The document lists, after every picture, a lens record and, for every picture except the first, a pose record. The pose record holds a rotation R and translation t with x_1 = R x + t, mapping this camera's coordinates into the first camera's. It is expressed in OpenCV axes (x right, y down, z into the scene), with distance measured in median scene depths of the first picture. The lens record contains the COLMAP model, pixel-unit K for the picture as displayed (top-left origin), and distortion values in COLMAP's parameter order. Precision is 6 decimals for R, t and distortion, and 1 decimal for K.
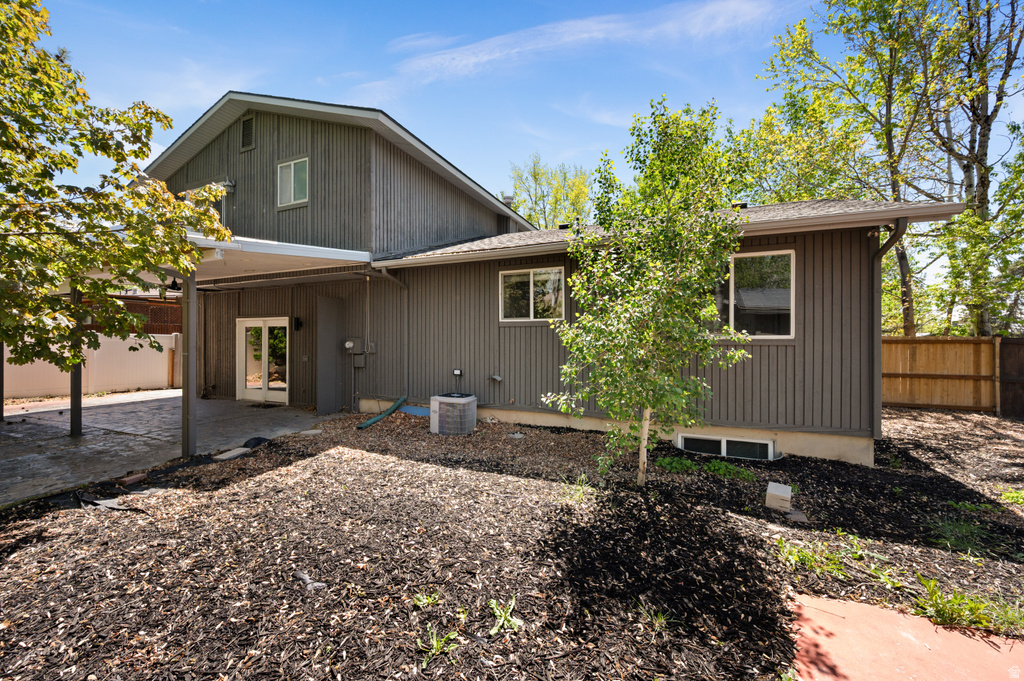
lens RADIAL K [[407.4, 0, 512.6], [0, 407.4, 348.4], [0, 0, 1]] dist [-0.000653, 0.000136]
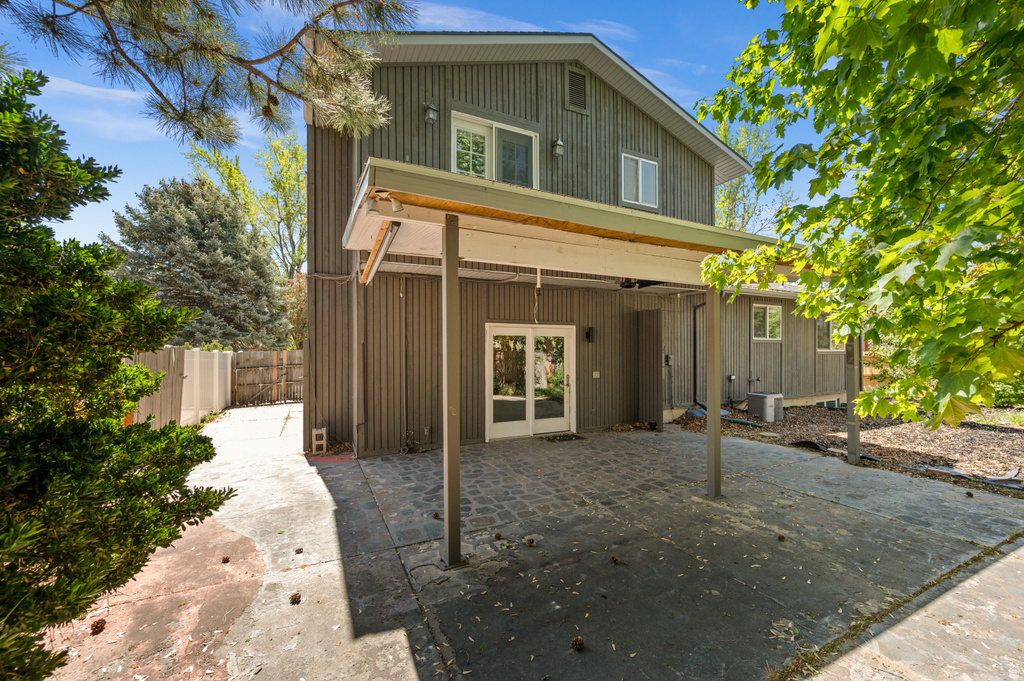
lens RADIAL K [[407.4, 0, 512.6], [0, 407.4, 348.4], [0, 0, 1]] dist [-0.000653, 0.000136]
pose [[0.633884, -0.005169, 0.773410, -1.542466], [0.010337, 0.999945, -0.001789, -0.037254], [-0.773359, 0.009129, 0.633903, 0.695801]]
